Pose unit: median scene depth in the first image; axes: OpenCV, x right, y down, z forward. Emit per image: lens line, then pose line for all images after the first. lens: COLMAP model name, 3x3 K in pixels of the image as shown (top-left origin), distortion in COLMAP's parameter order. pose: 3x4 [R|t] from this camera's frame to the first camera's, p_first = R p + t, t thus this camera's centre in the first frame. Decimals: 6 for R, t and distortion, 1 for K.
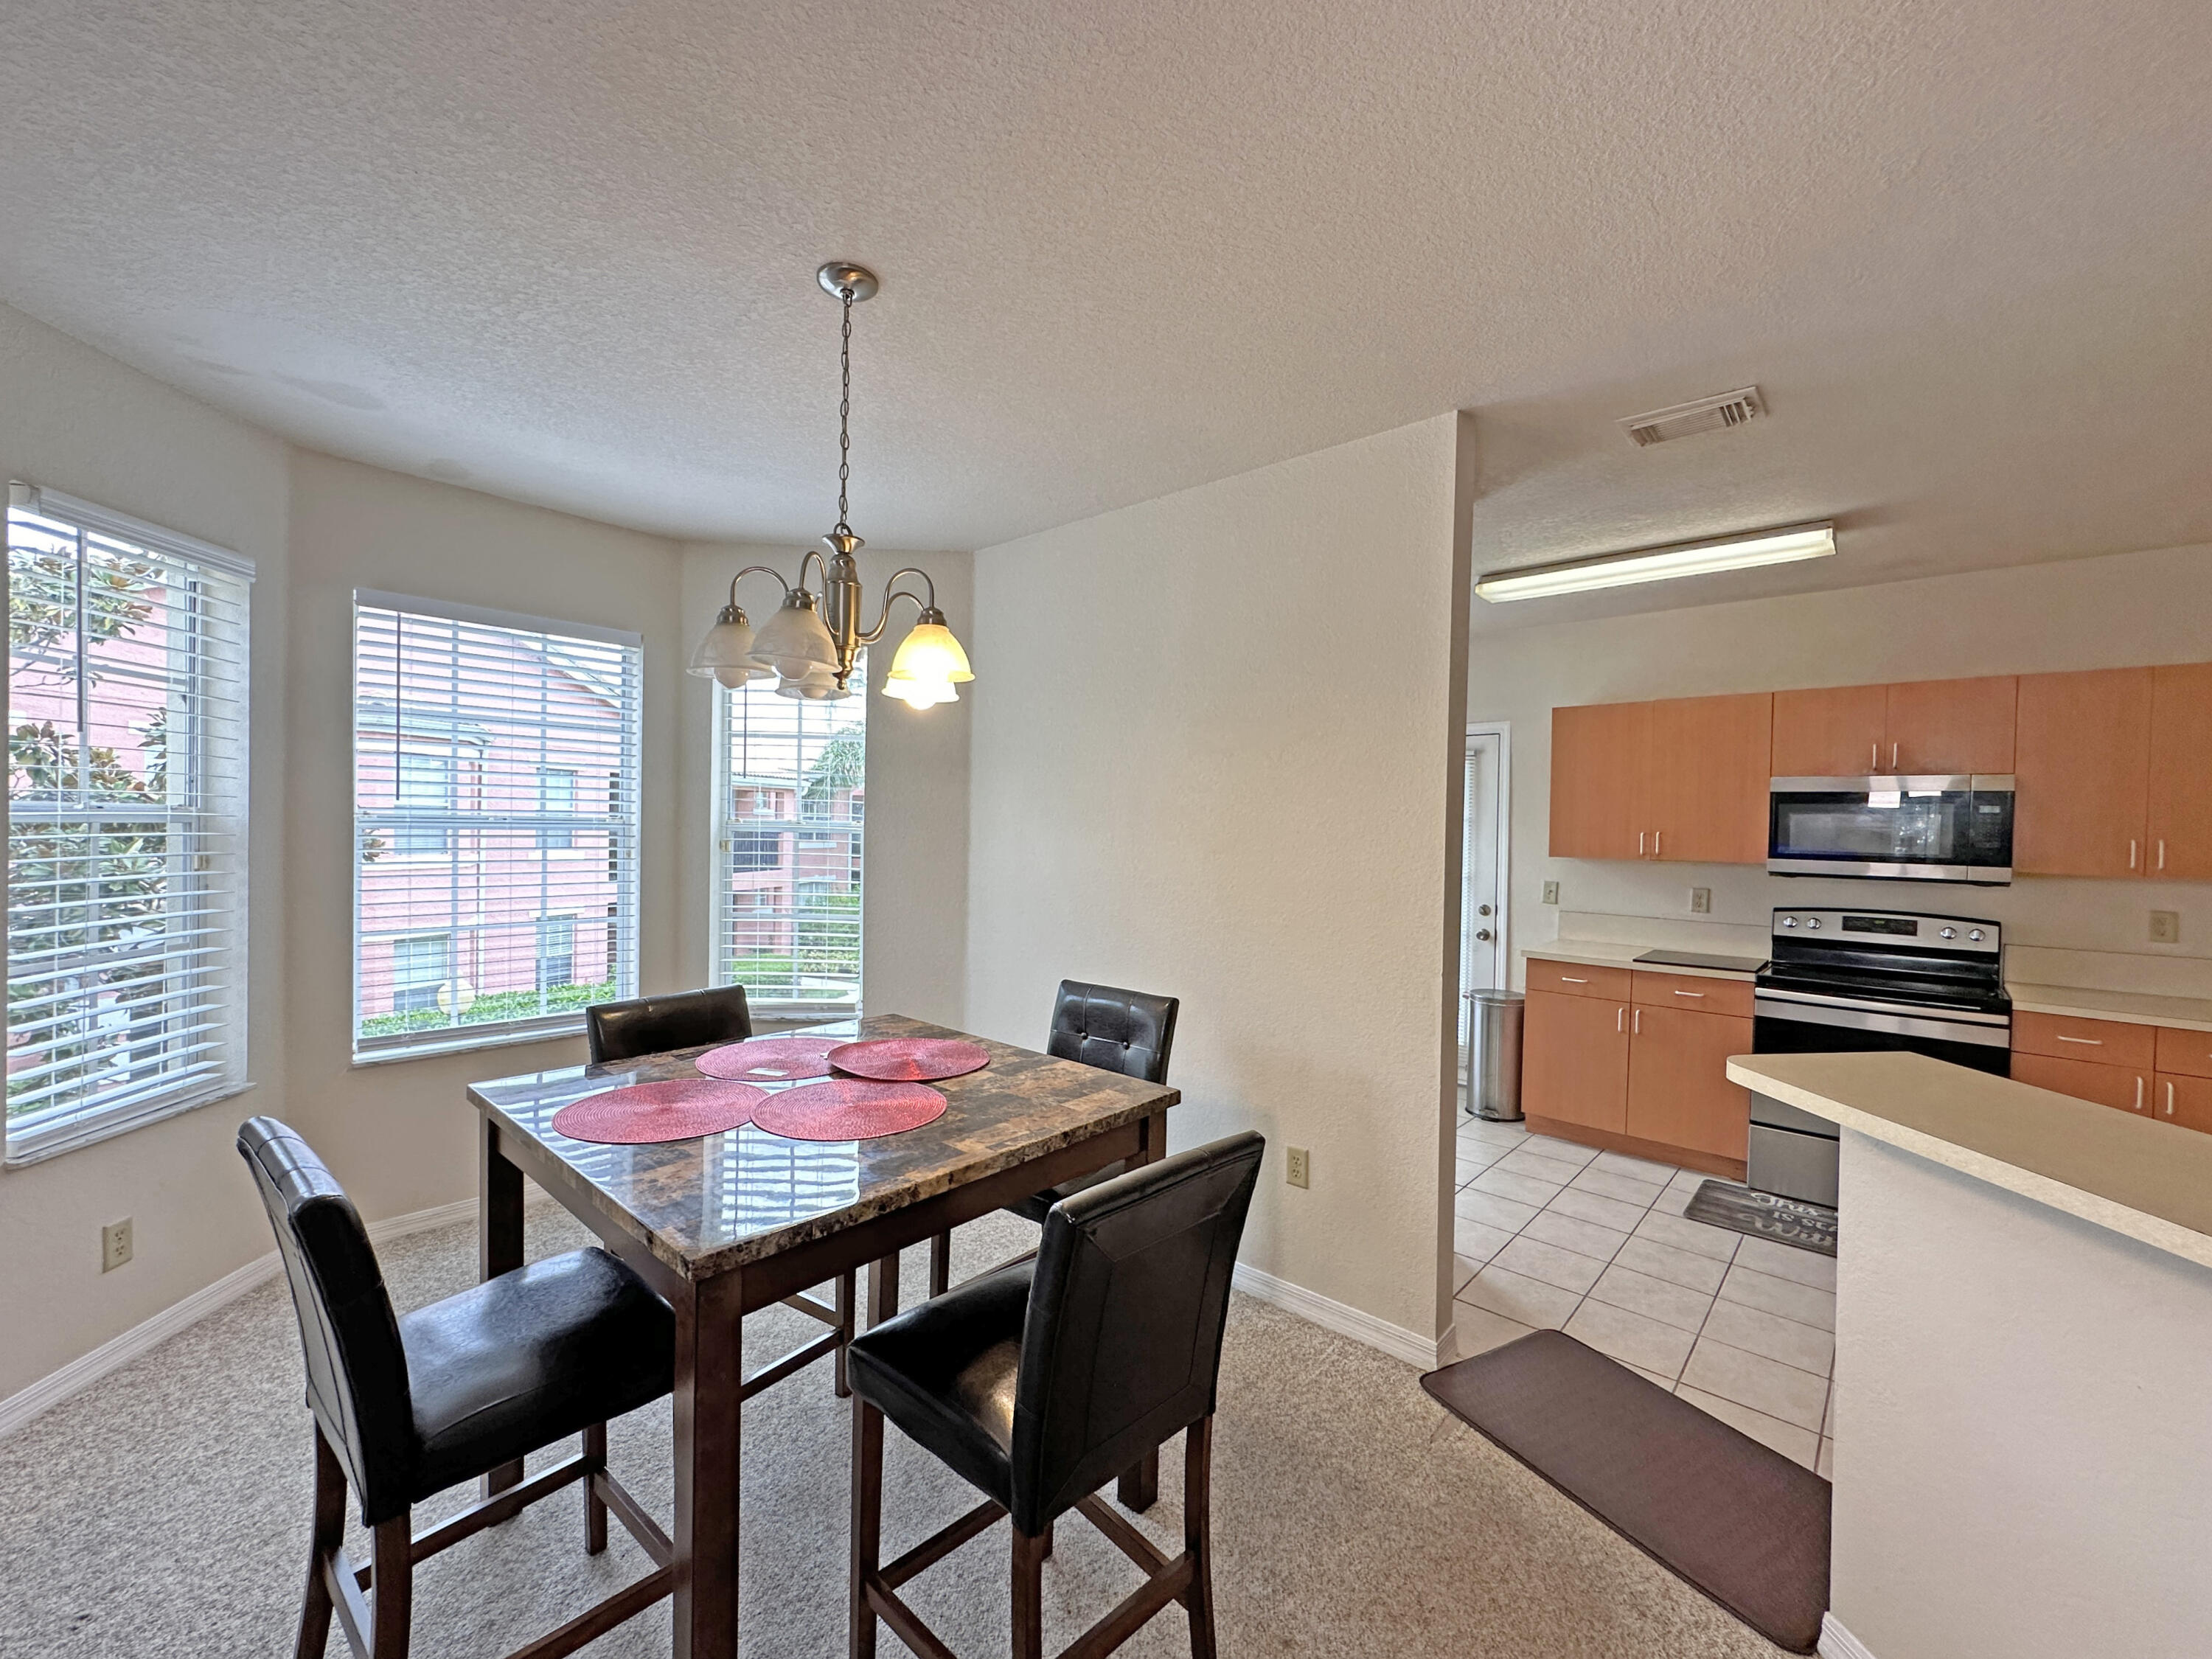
lens RADIAL K [[892.1, 0, 1104.4], [0, 892.1, 844.9], [0, 0, 1]] dist [-0.004409, 0.001207]
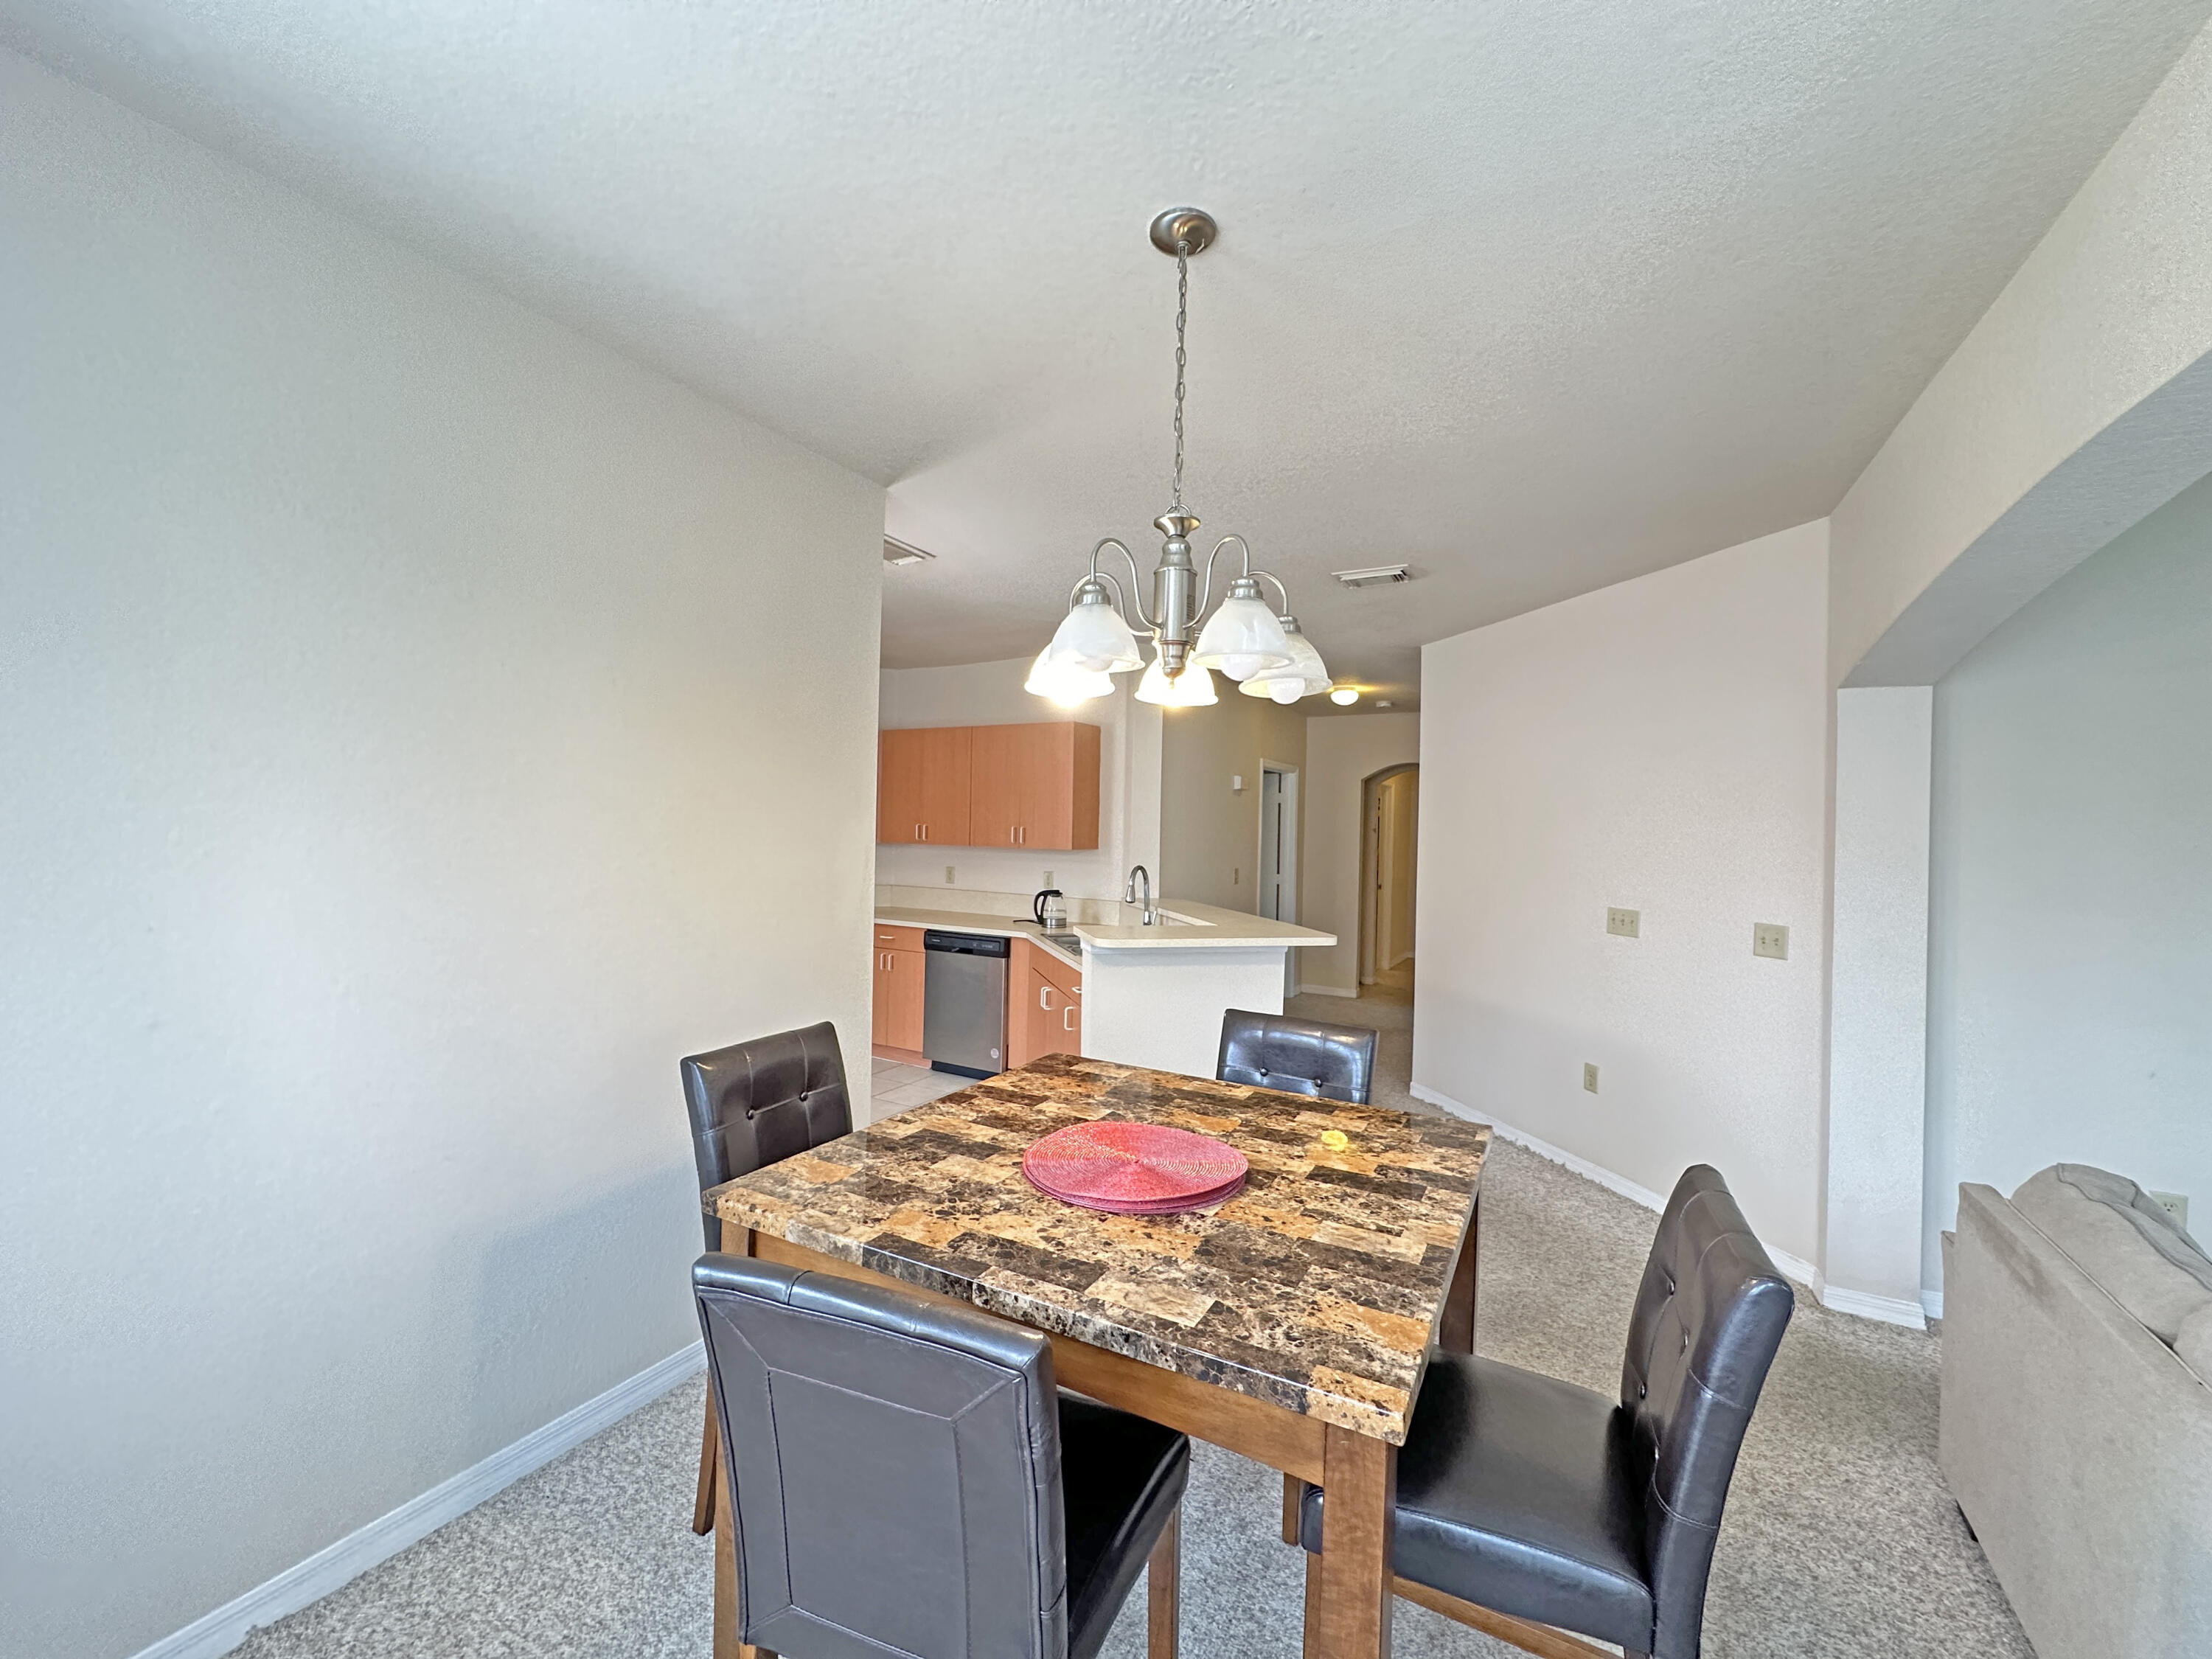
lens RADIAL K [[892.1, 0, 1116.9], [0, 892.1, 825.8], [0, 0, 1]] dist [-0.004409, 0.001207]
pose [[-0.248677, -0.020068, 0.968378, -0.548612], [-0.010372, 0.999783, 0.018056, -0.026381], [-0.968531, -0.005554, -0.248832, 0.613768]]
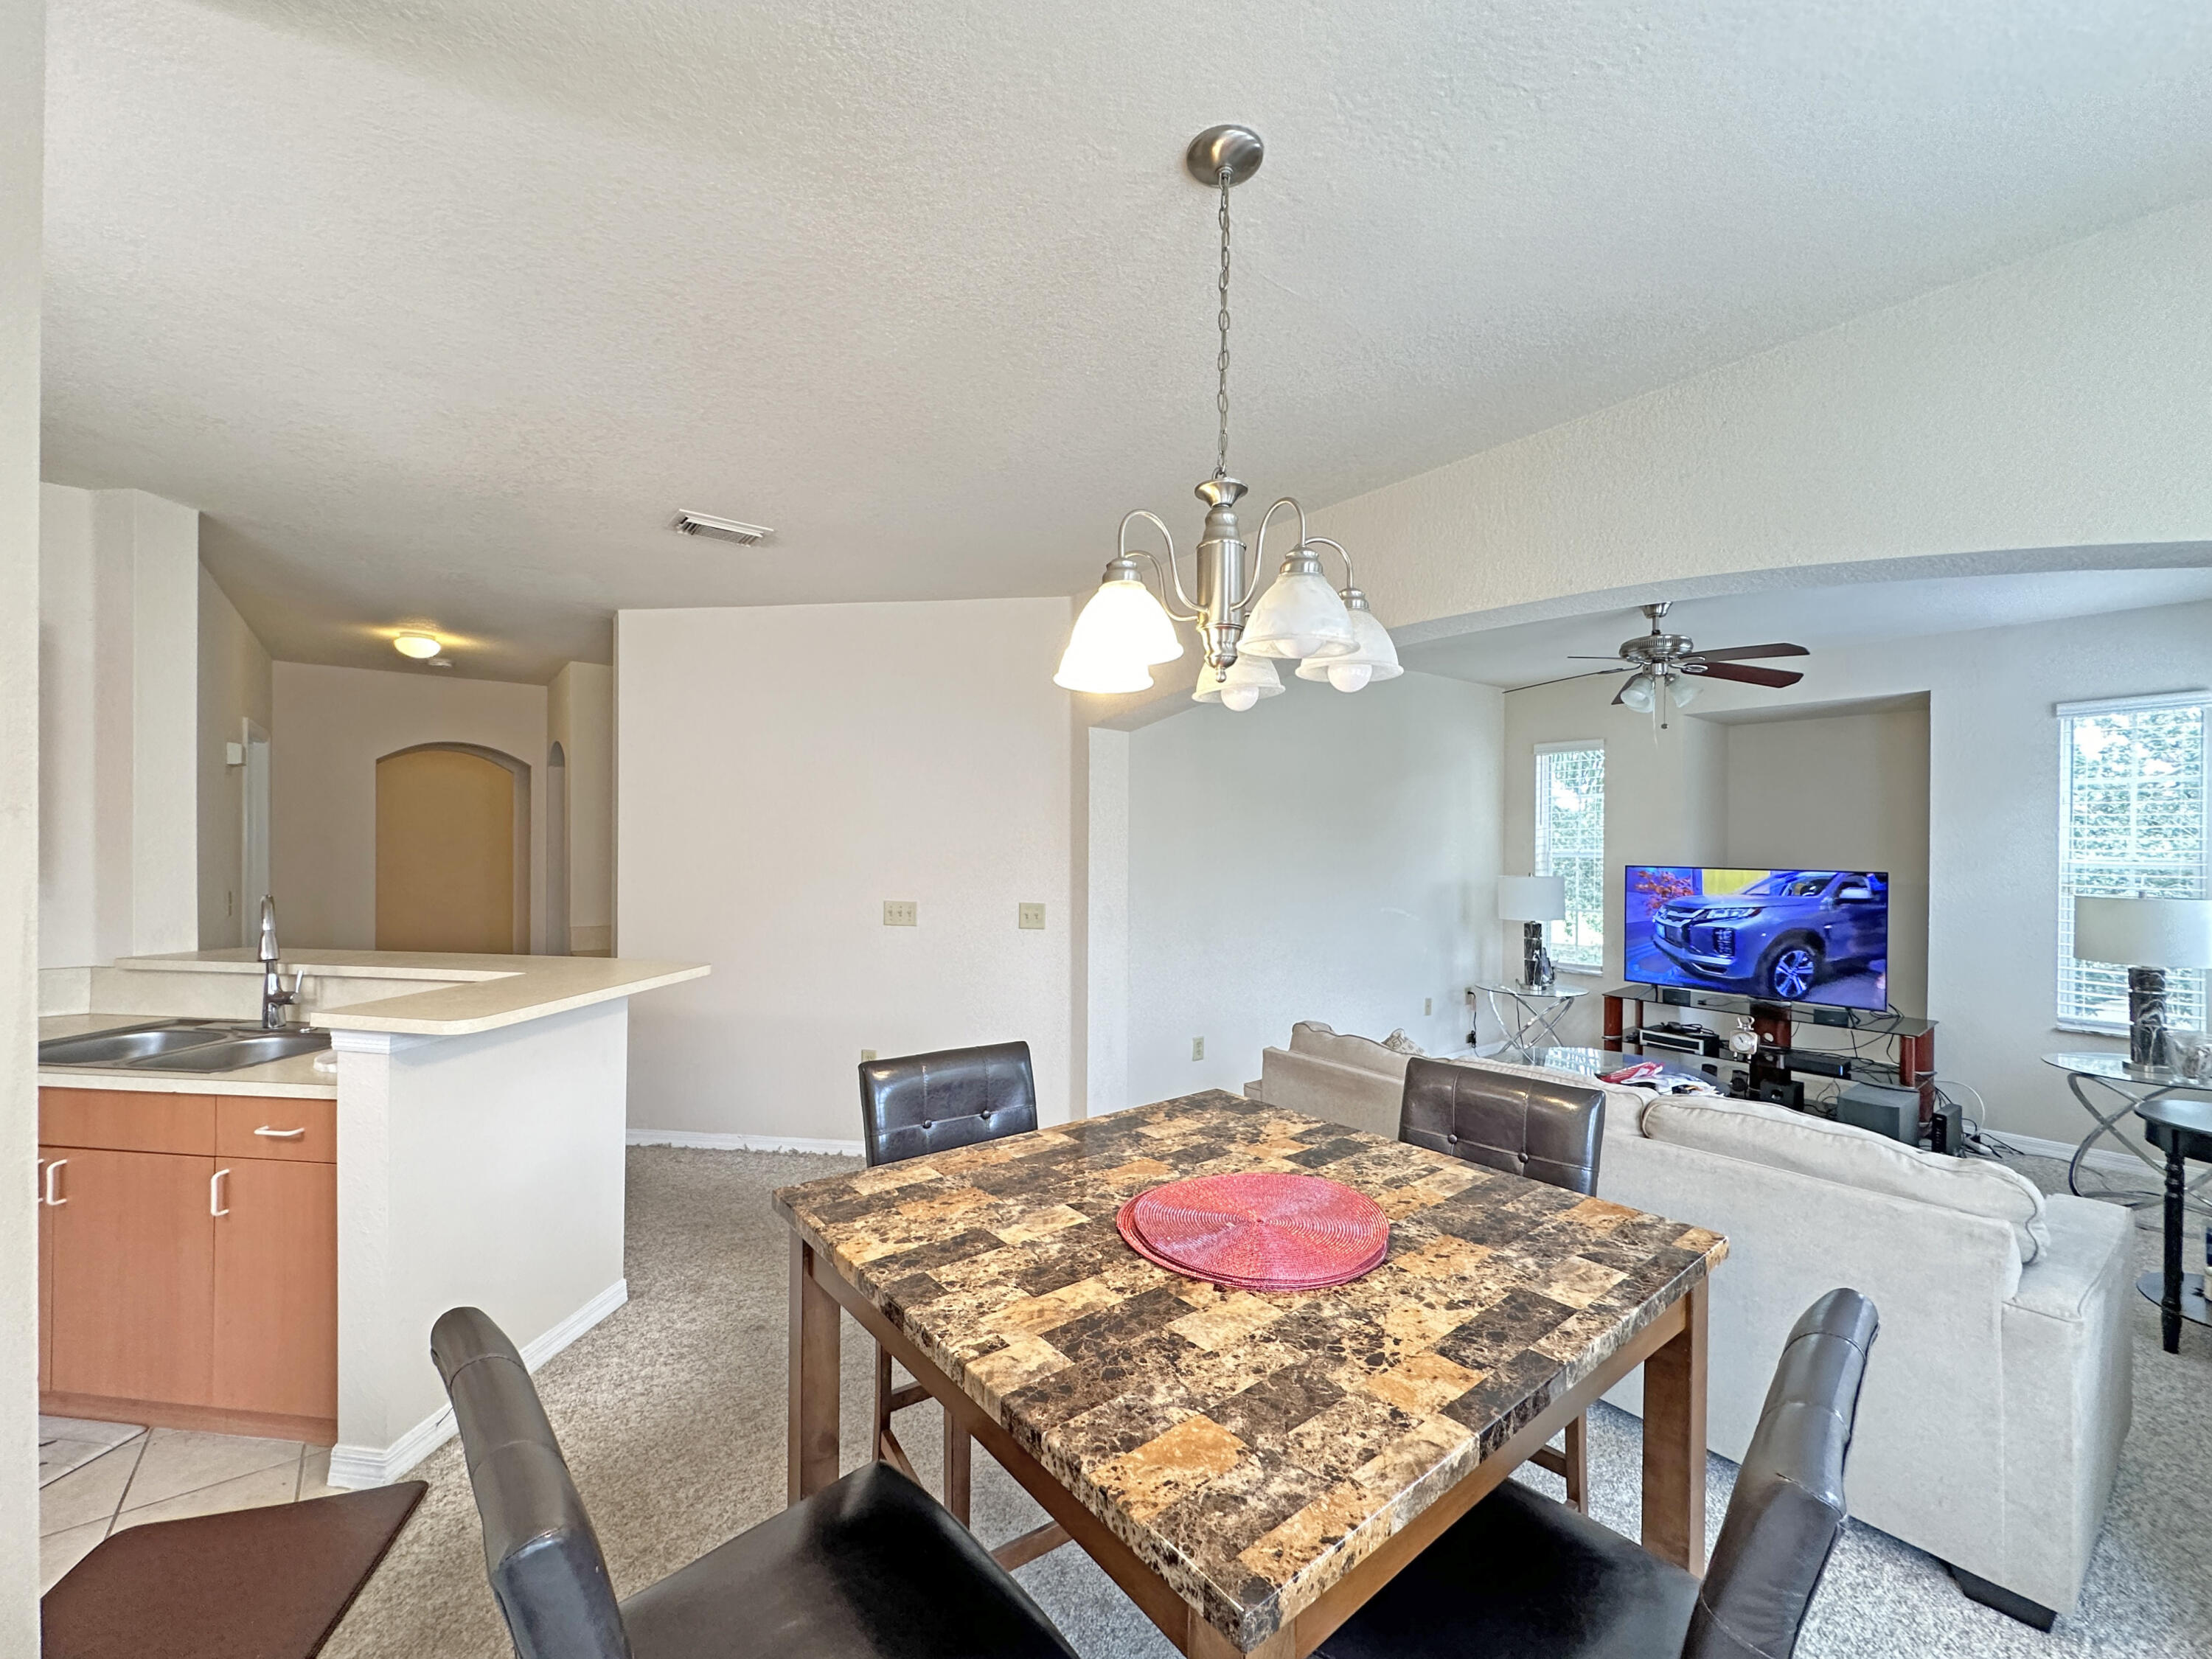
lens RADIAL K [[892.1, 0, 1114.4], [0, 892.1, 840.8], [0, 0, 1]] dist [-0.004409, 0.001207]
pose [[-0.988660, -0.028501, 0.147442, -0.155102], [-0.026219, 0.999505, 0.017400, -0.022494], [-0.147864, 0.013337, -0.988918, 0.859108]]
